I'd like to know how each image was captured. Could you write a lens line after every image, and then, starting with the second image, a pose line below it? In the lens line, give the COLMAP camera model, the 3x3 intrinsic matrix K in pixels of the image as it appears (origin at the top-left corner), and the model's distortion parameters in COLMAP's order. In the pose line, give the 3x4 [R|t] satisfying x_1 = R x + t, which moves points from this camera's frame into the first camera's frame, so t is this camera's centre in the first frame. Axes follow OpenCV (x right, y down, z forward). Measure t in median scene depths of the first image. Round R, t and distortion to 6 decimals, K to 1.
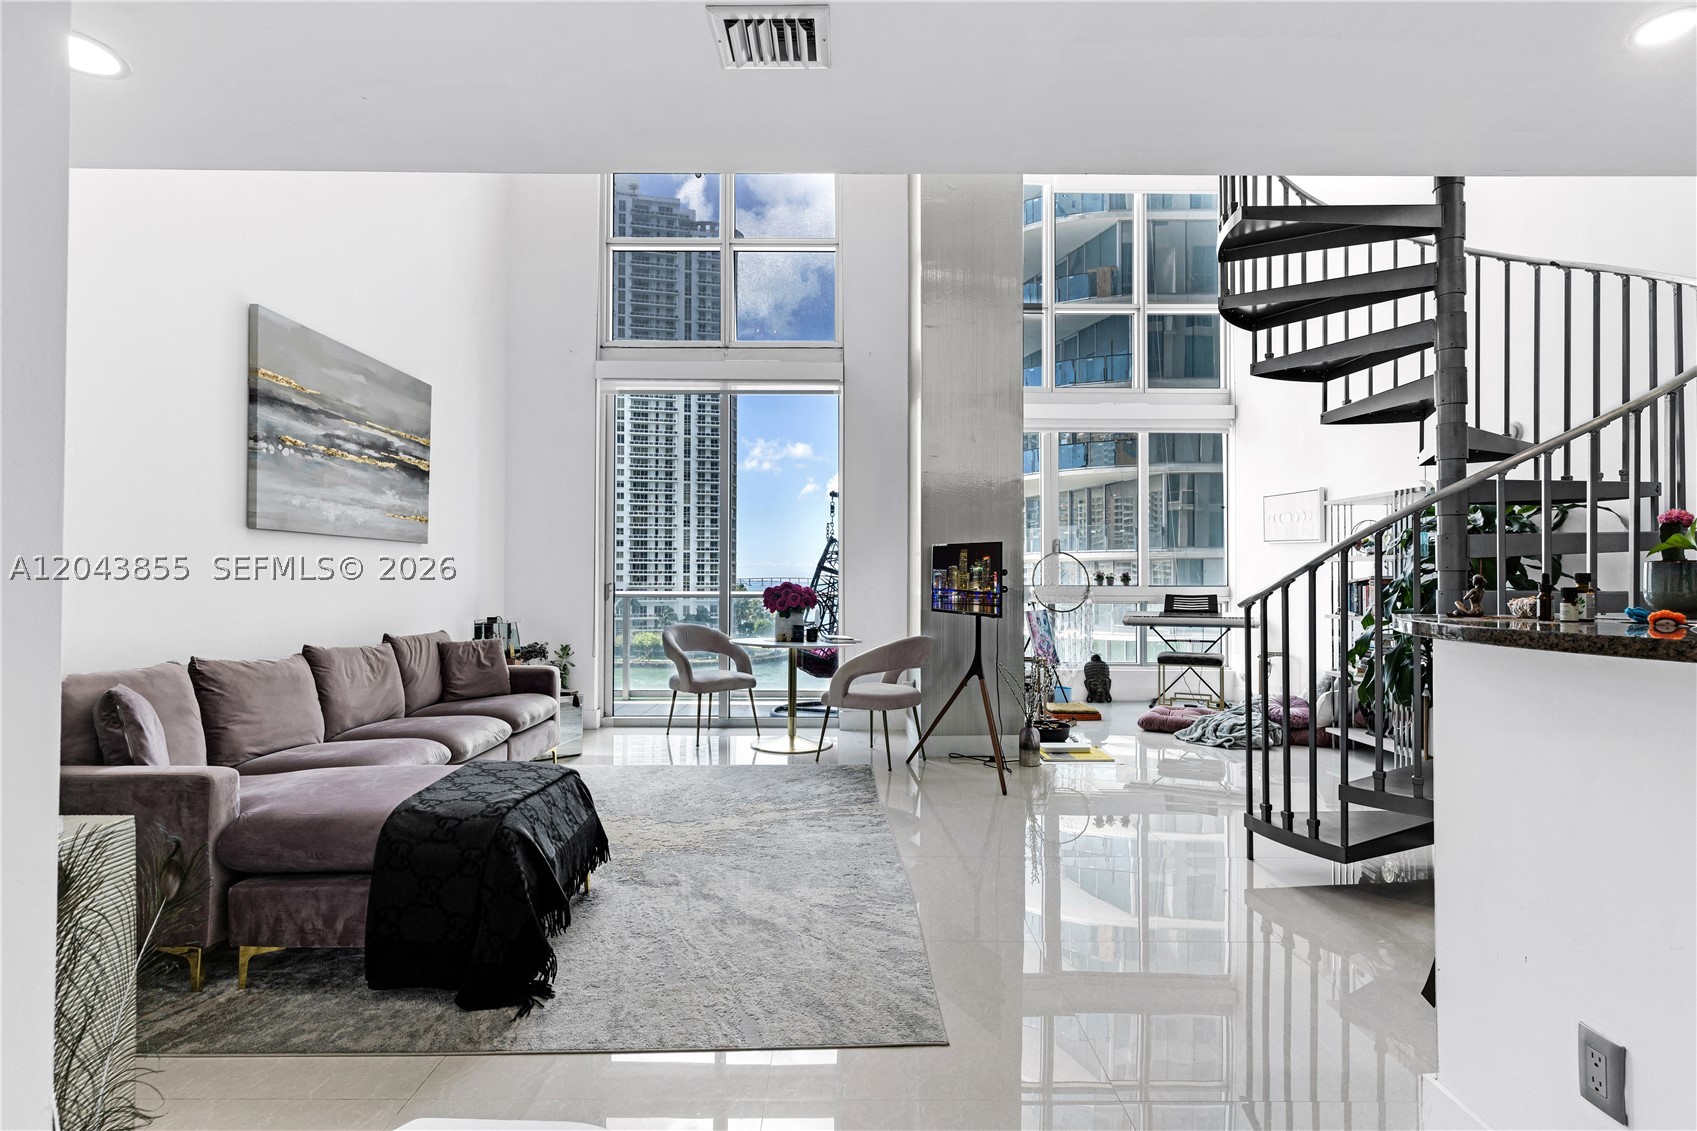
lens RADIAL K [[809.9, 0, 845.5], [0, 809.9, 569.7], [0, 0, 1]] dist [-0.000423, 0.001646]
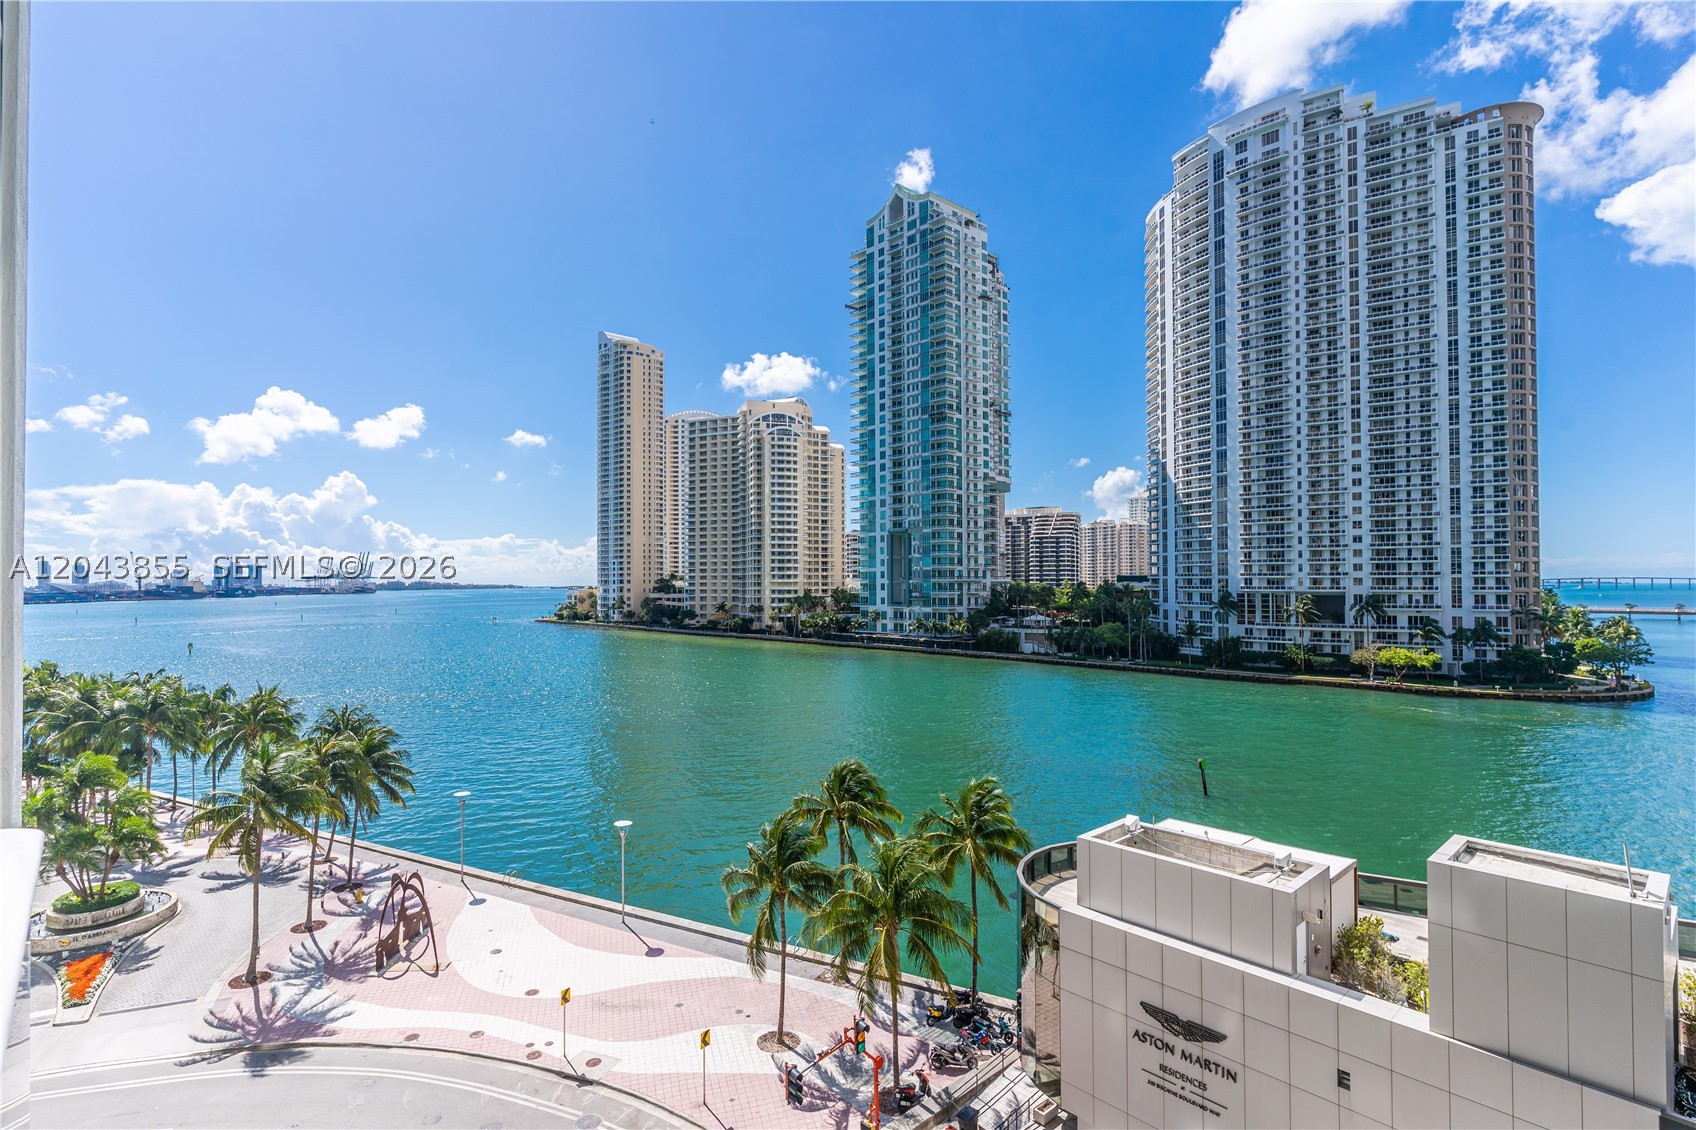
lens RADIAL K [[821.7, 0, 847.3], [0, 821.7, 566.0], [0, 0, 1]] dist [0.001800, 0.001416]
pose [[0.674947, -0.018325, -0.737639, -0.341901], [0.013368, 0.999831, -0.012607, -0.055504], [0.737745, -0.001352, 0.675078, 1.532258]]
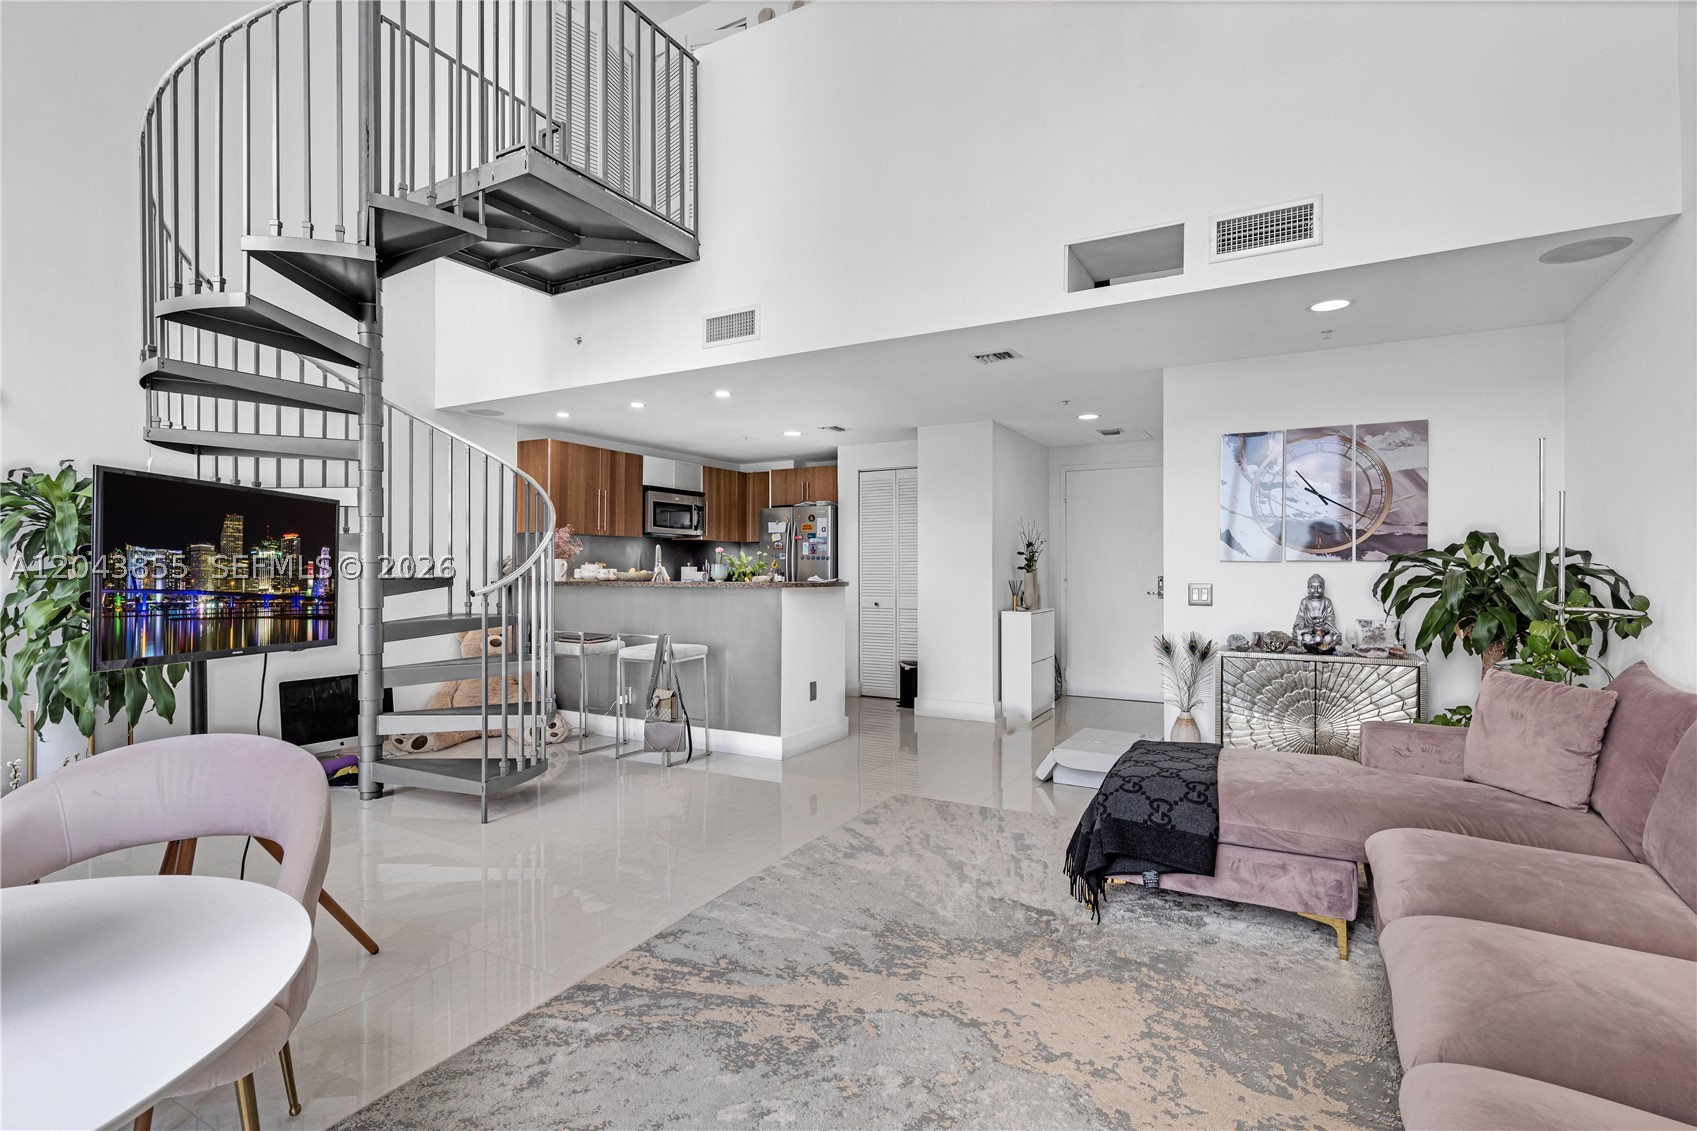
lens RADIAL K [[820.0, 0, 845.3], [0, 820.0, 556.9], [0, 0, 1]] dist [0.000399, 0.000068]
pose [[-0.867119, 0.005188, 0.498074, -0.299150], [-0.007579, 0.999693, -0.023607, 0.010592], [-0.498044, -0.024245, -0.866813, 1.074086]]
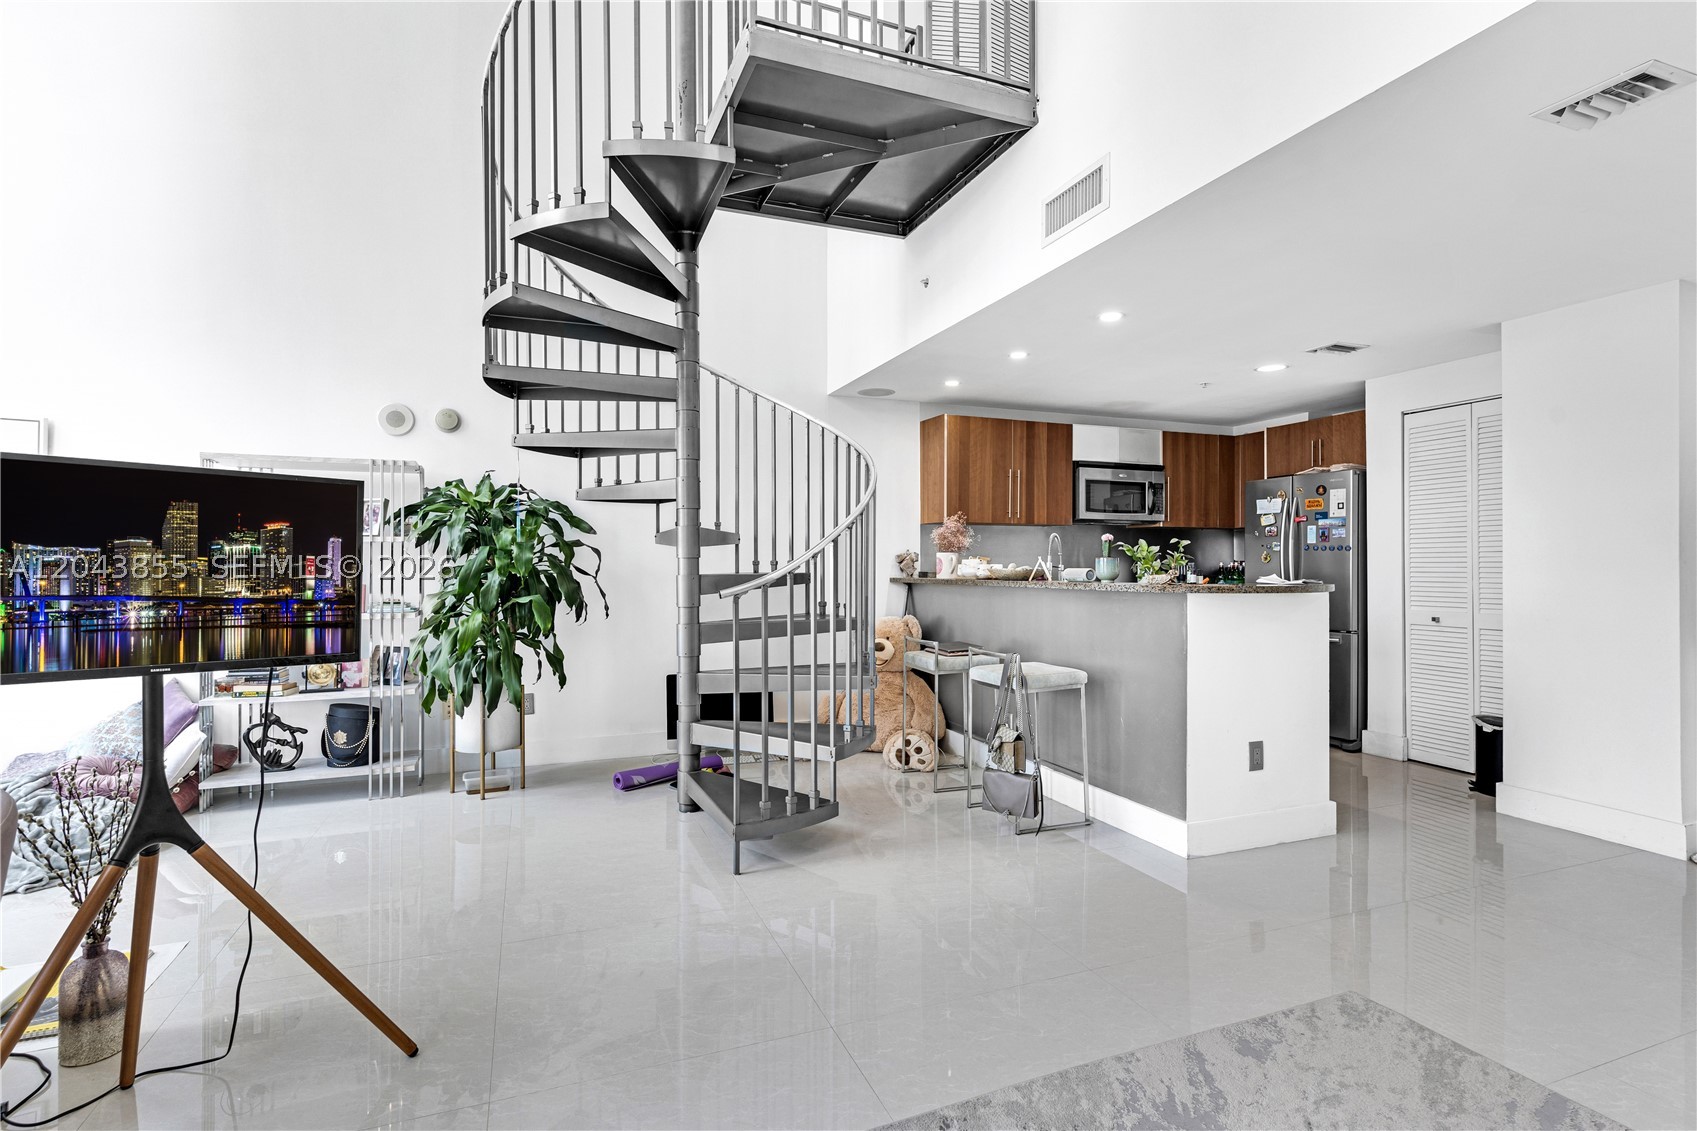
lens RADIAL K [[815.7, 0, 842.3], [0, 815.7, 559.0], [0, 0, 1]] dist [0.012854, -0.000379]
pose [[-0.362835, 0.002084, 0.931851, -0.246196], [-0.010335, 0.999927, -0.006260, 0.004864], [-0.931796, -0.011902, -0.362787, 0.765276]]
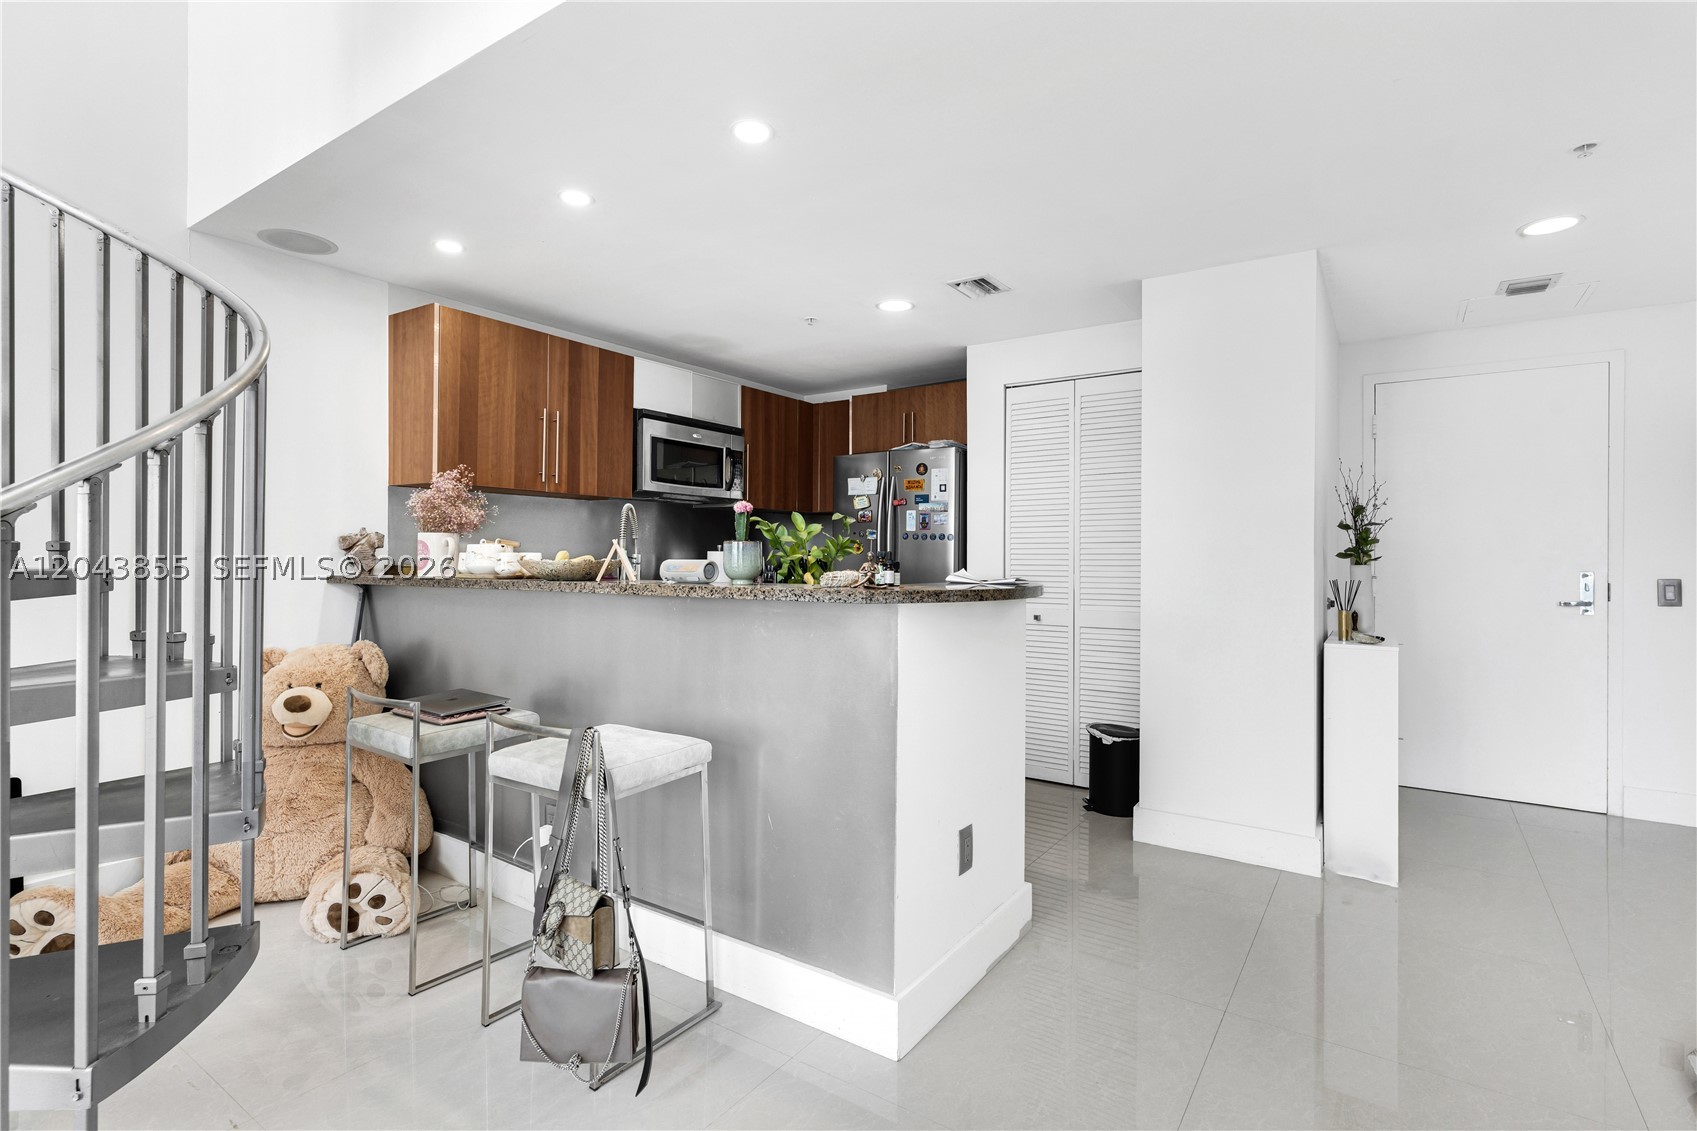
lens RADIAL K [[820.0, 0, 845.3], [0, 820.0, 556.9], [0, 0, 1]] dist [0.000399, 0.000068]
pose [[-0.822422, -0.007695, 0.568826, 0.040059], [-0.013734, 0.999886, -0.006329, 0.006584], [-0.568712, -0.013017, -0.822433, 0.613148]]
